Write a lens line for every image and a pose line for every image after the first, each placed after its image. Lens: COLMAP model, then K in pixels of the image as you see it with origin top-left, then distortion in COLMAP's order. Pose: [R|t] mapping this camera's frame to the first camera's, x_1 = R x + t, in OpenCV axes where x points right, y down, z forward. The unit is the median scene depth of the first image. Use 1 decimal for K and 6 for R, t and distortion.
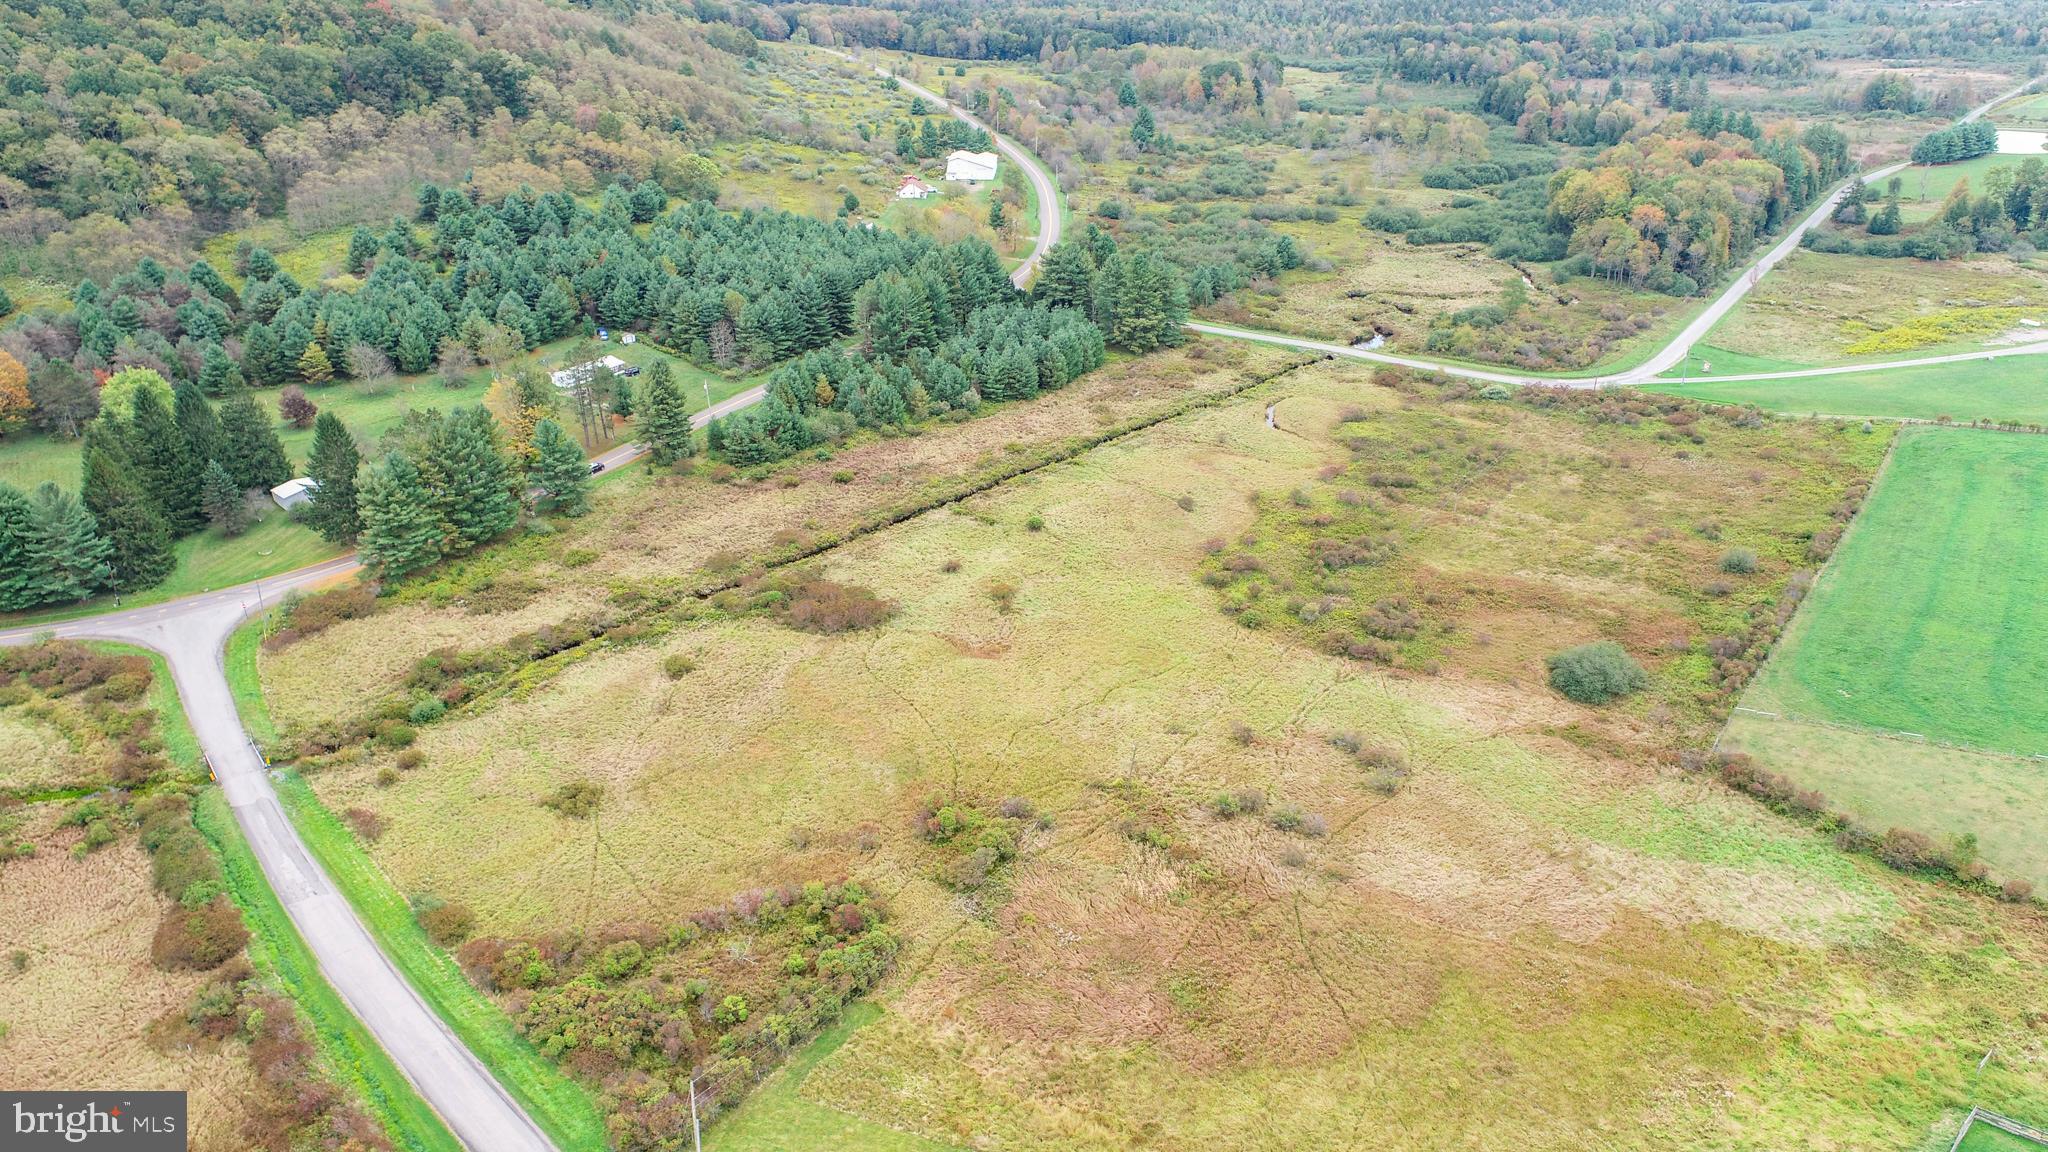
lens RADIAL K [[1389.3, 0, 1024.0], [0, 1389.3, 576.0], [0, 0, 1]] dist [-0.011468, 0.006400]
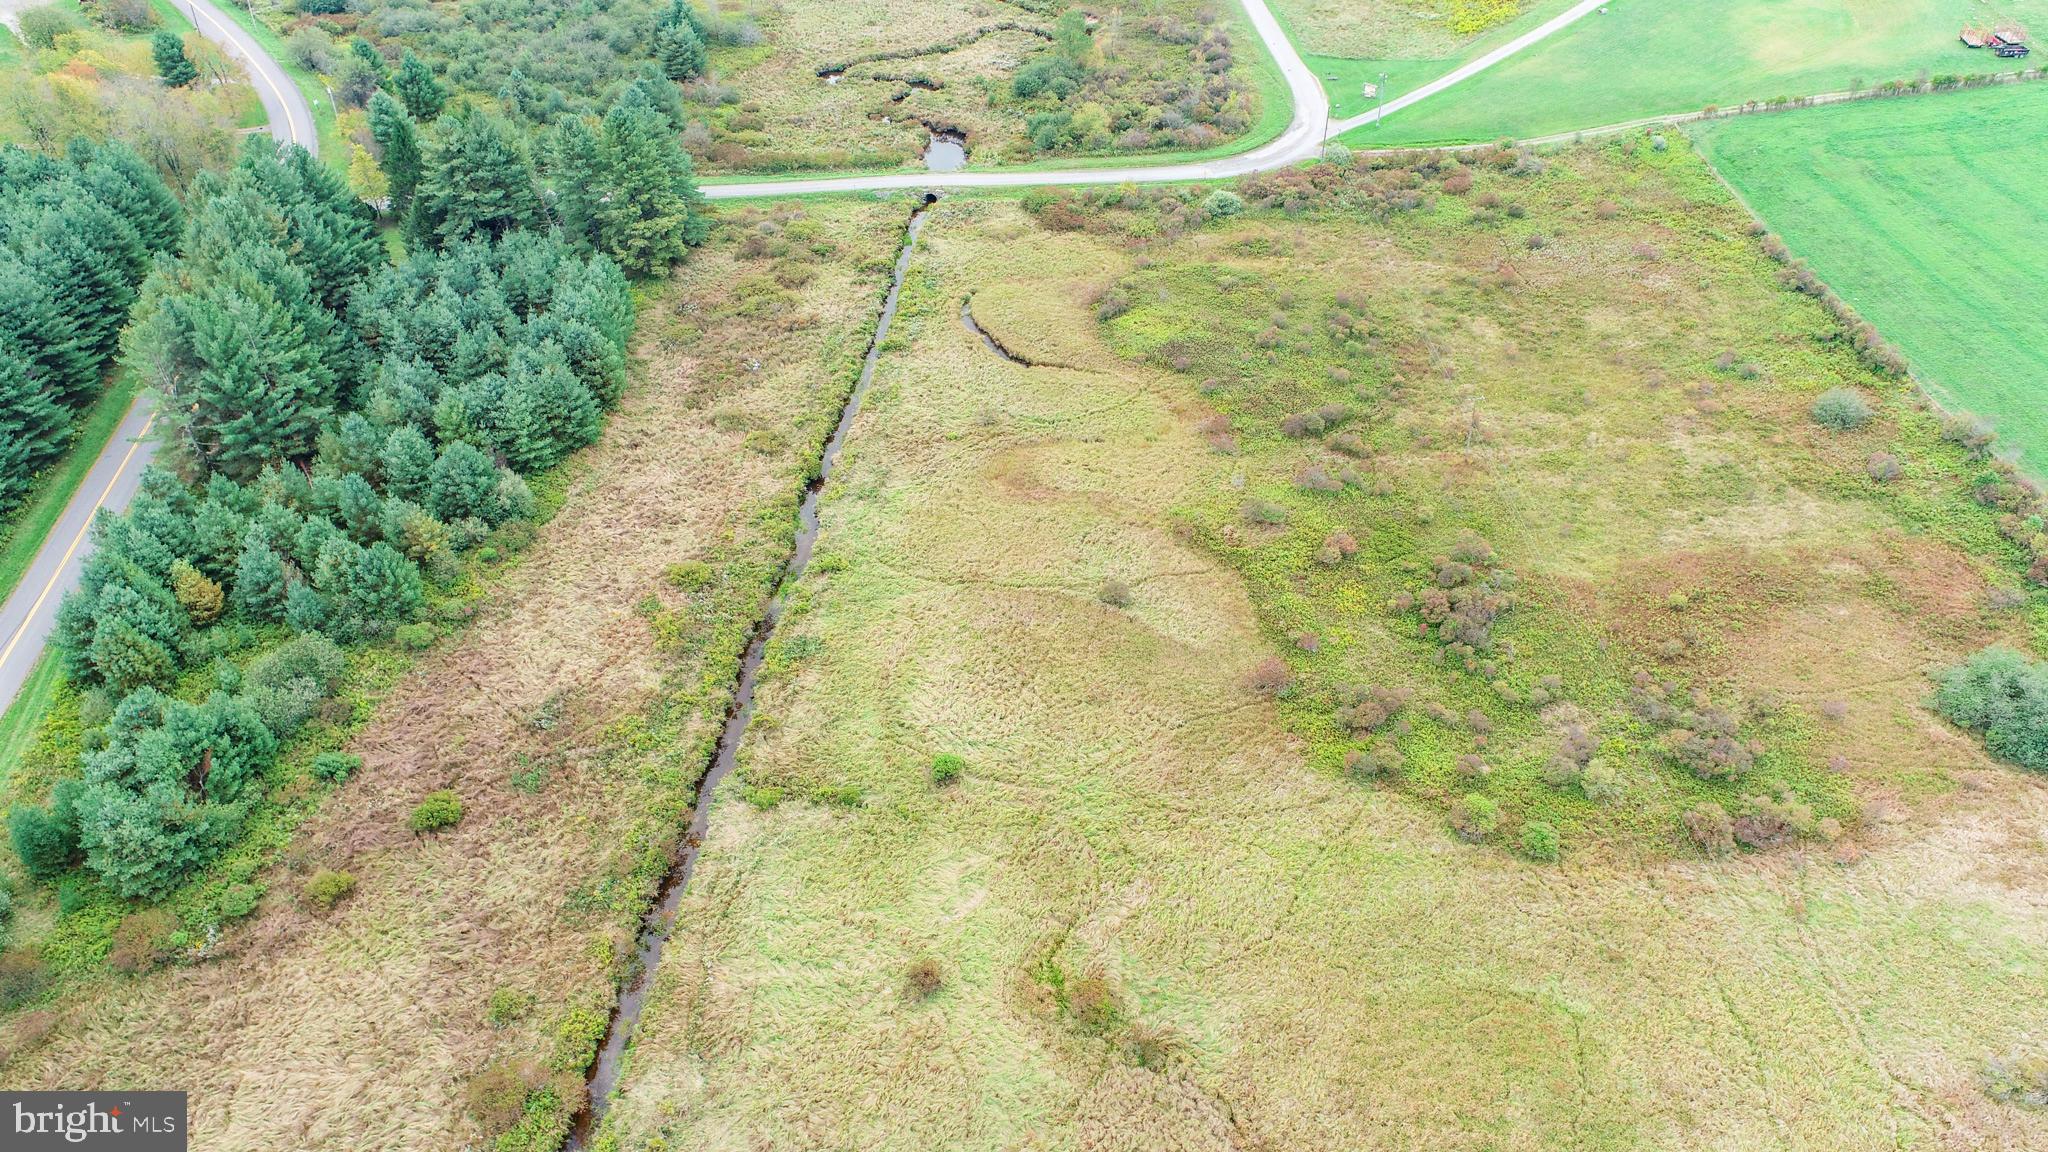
lens RADIAL K [[1389.3, 0, 1024.0], [0, 1389.3, 576.0], [0, 0, 1]] dist [-0.011468, 0.006400]
pose [[0.778037, -0.394652, 0.488782, -0.147518], [0.278126, 0.914030, 0.295288, -0.190081], [-0.563297, -0.093802, 0.820912, 0.457780]]
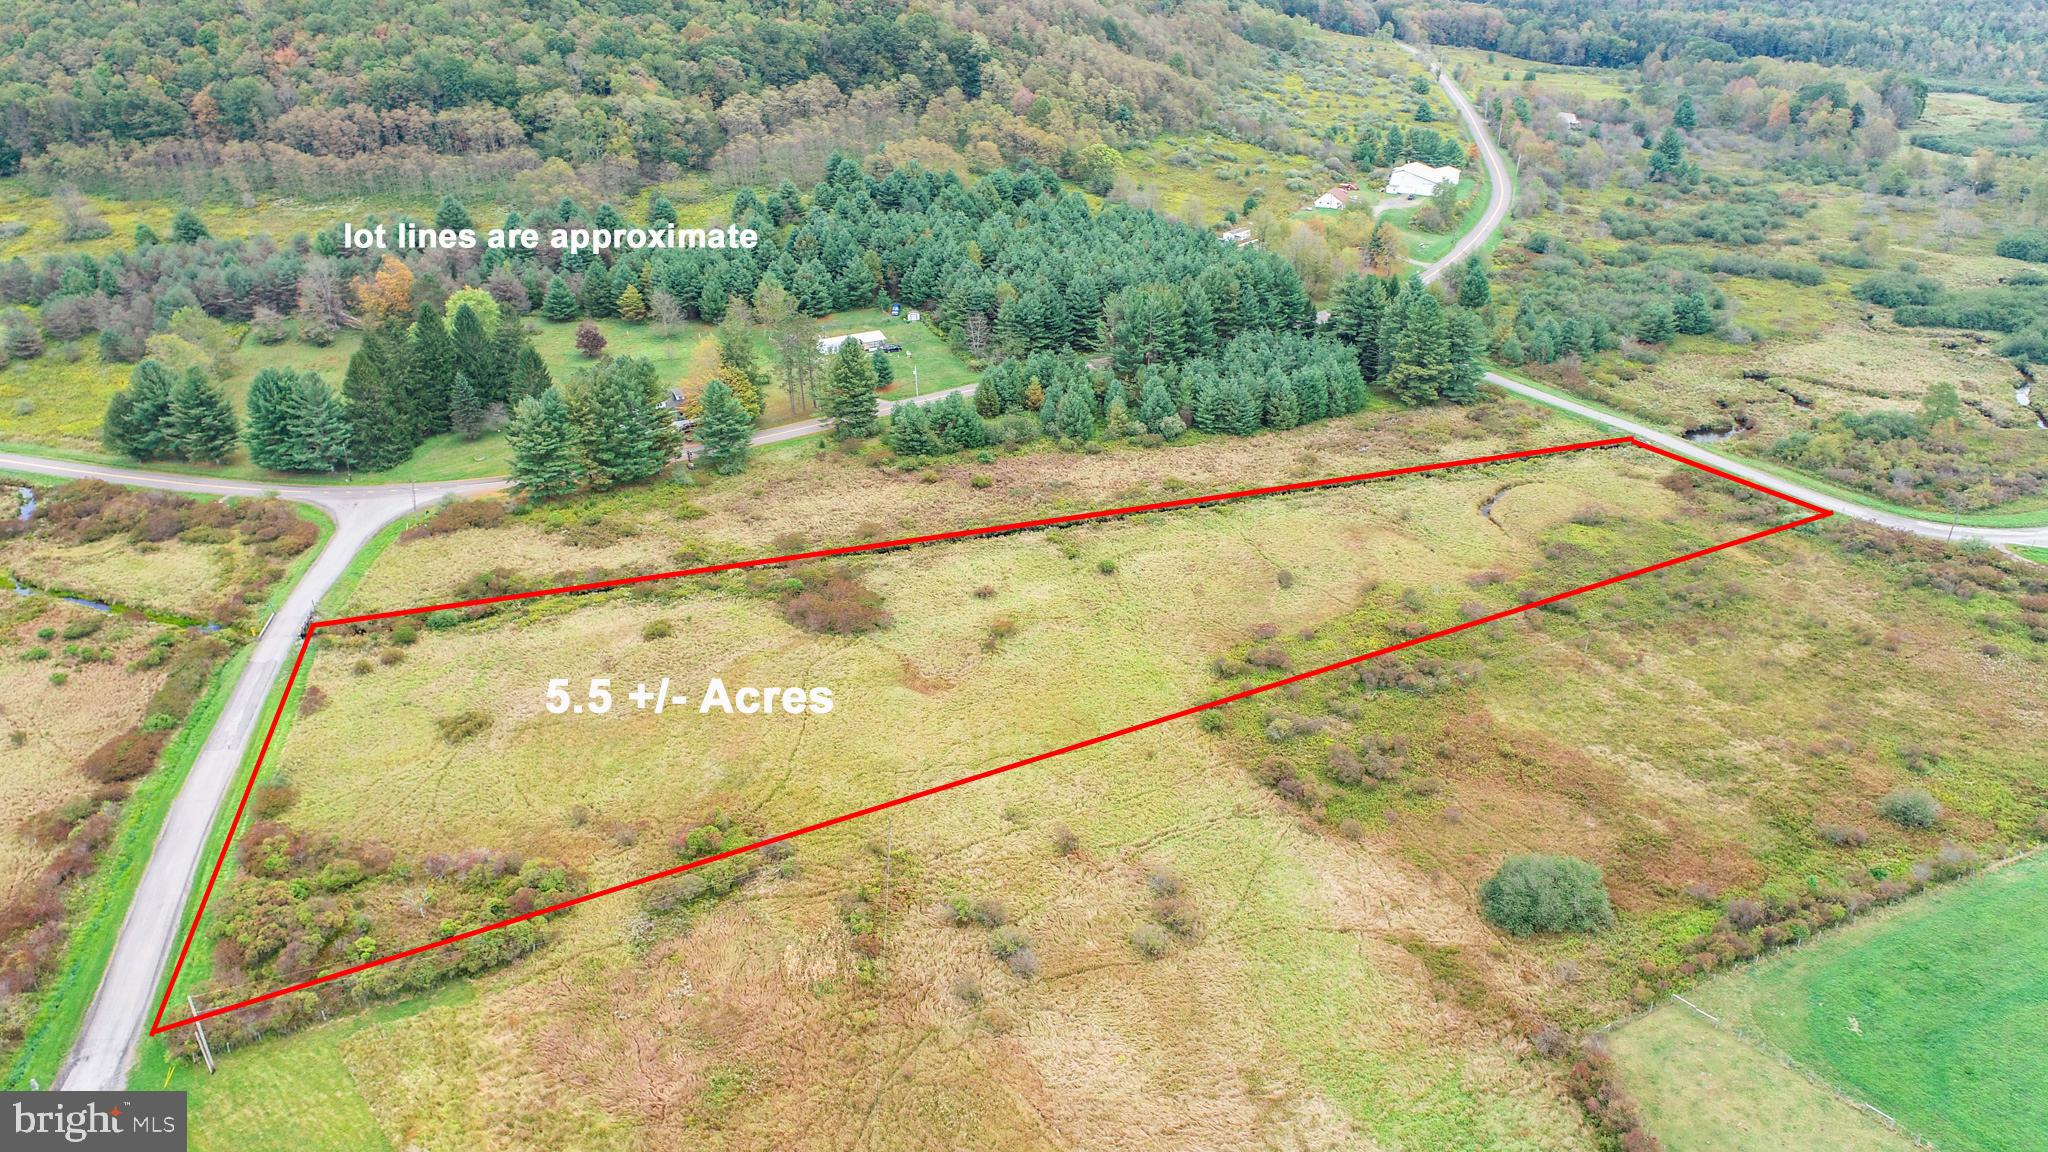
lens RADIAL K [[1389.3, 0, 1024.0], [0, 1389.3, 576.0], [0, 0, 1]] dist [-0.011468, 0.006400]
pose [[0.888614, 0.201309, -0.412115, 0.270745], [-0.198519, 0.978817, 0.050079, -0.052822], [0.413467, 0.037311, 0.909754, 0.103683]]
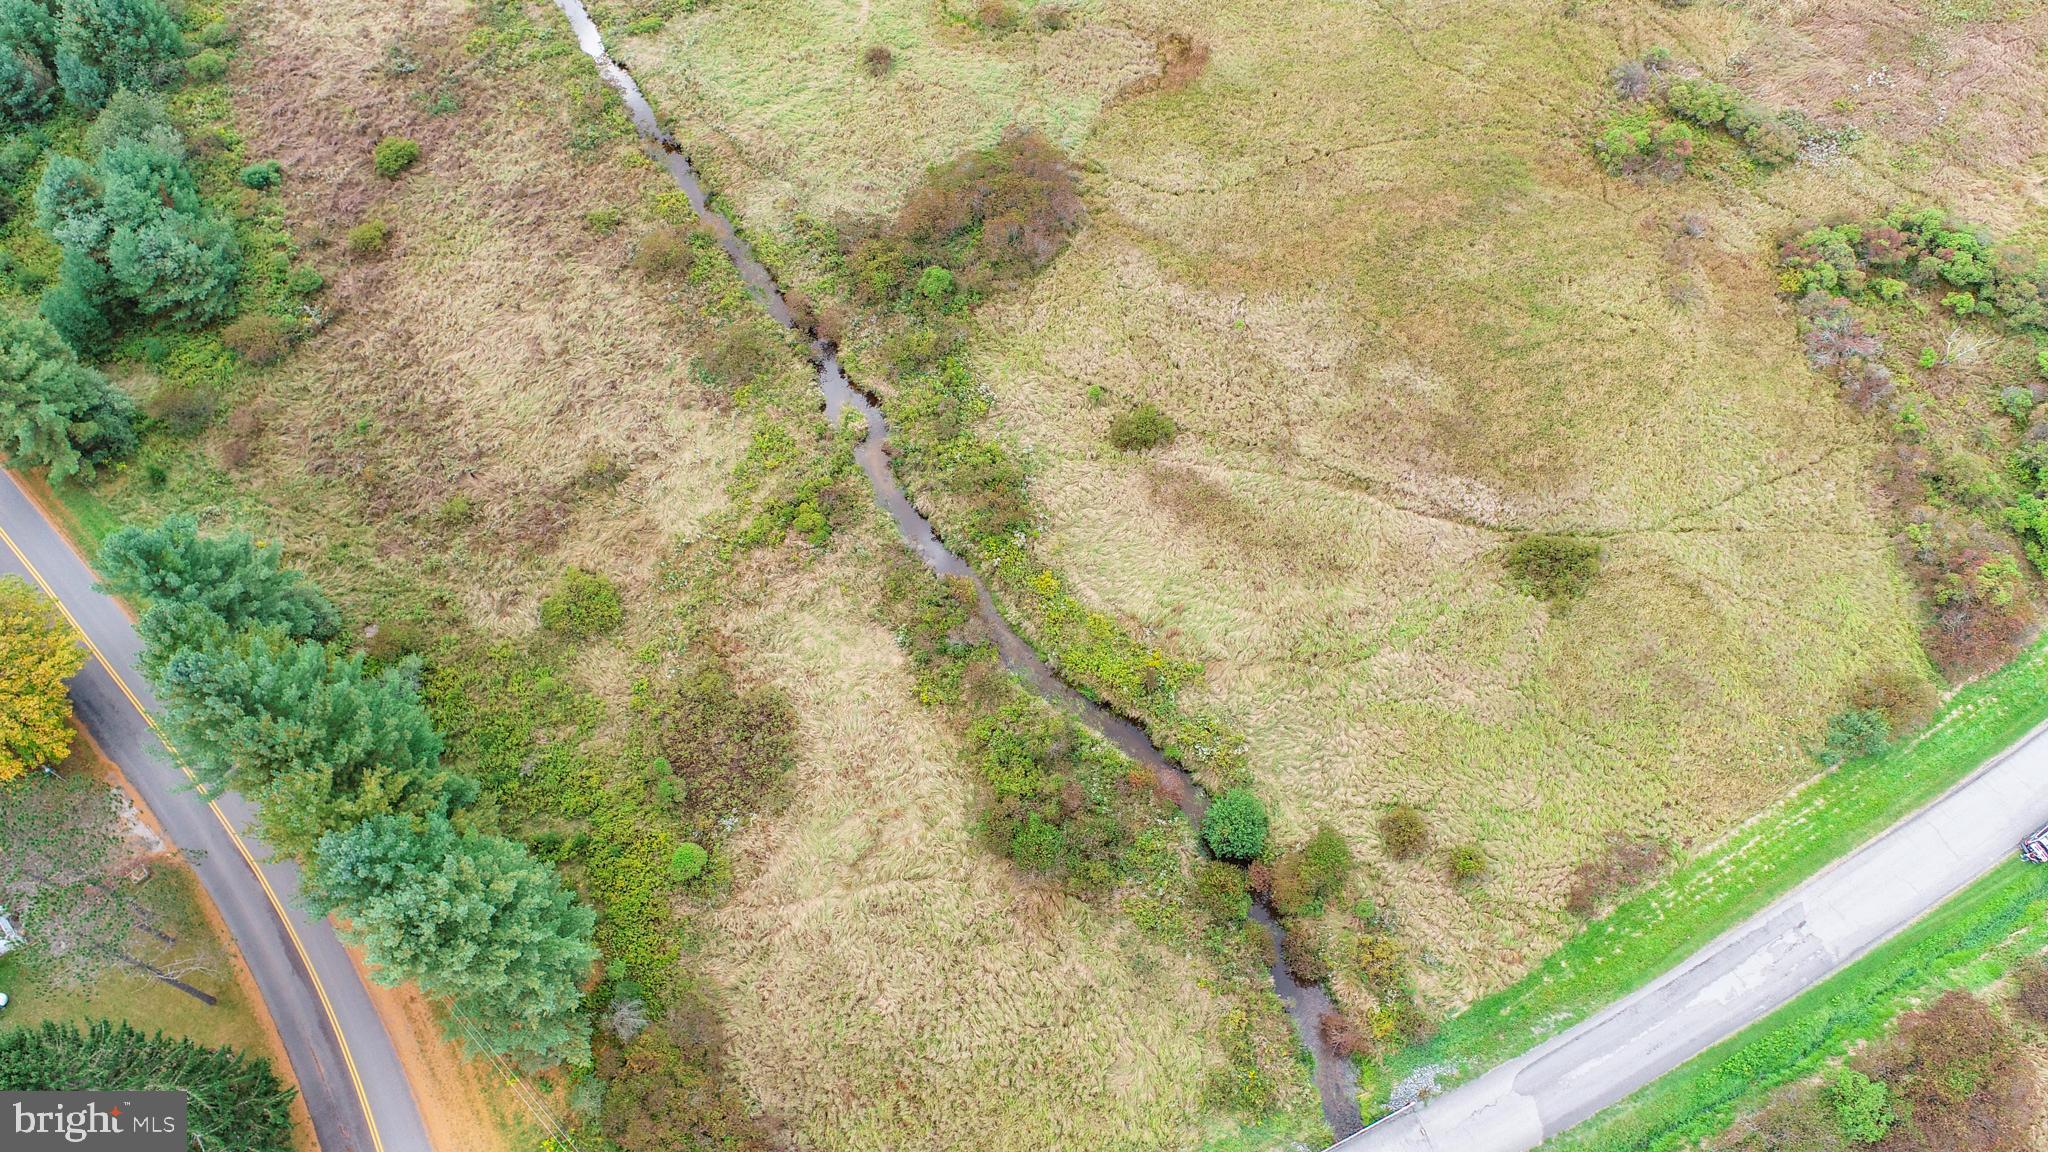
lens RADIAL K [[1389.3, 0, 1024.0], [0, 1389.3, 576.0], [0, 0, 1]] dist [-0.011468, 0.006400]
pose [[0.230570, -0.837143, 0.496013, -0.378764], [0.431958, 0.544826, 0.718733, -0.210459], [-0.871923, 0.048539, 0.487231, 0.497699]]
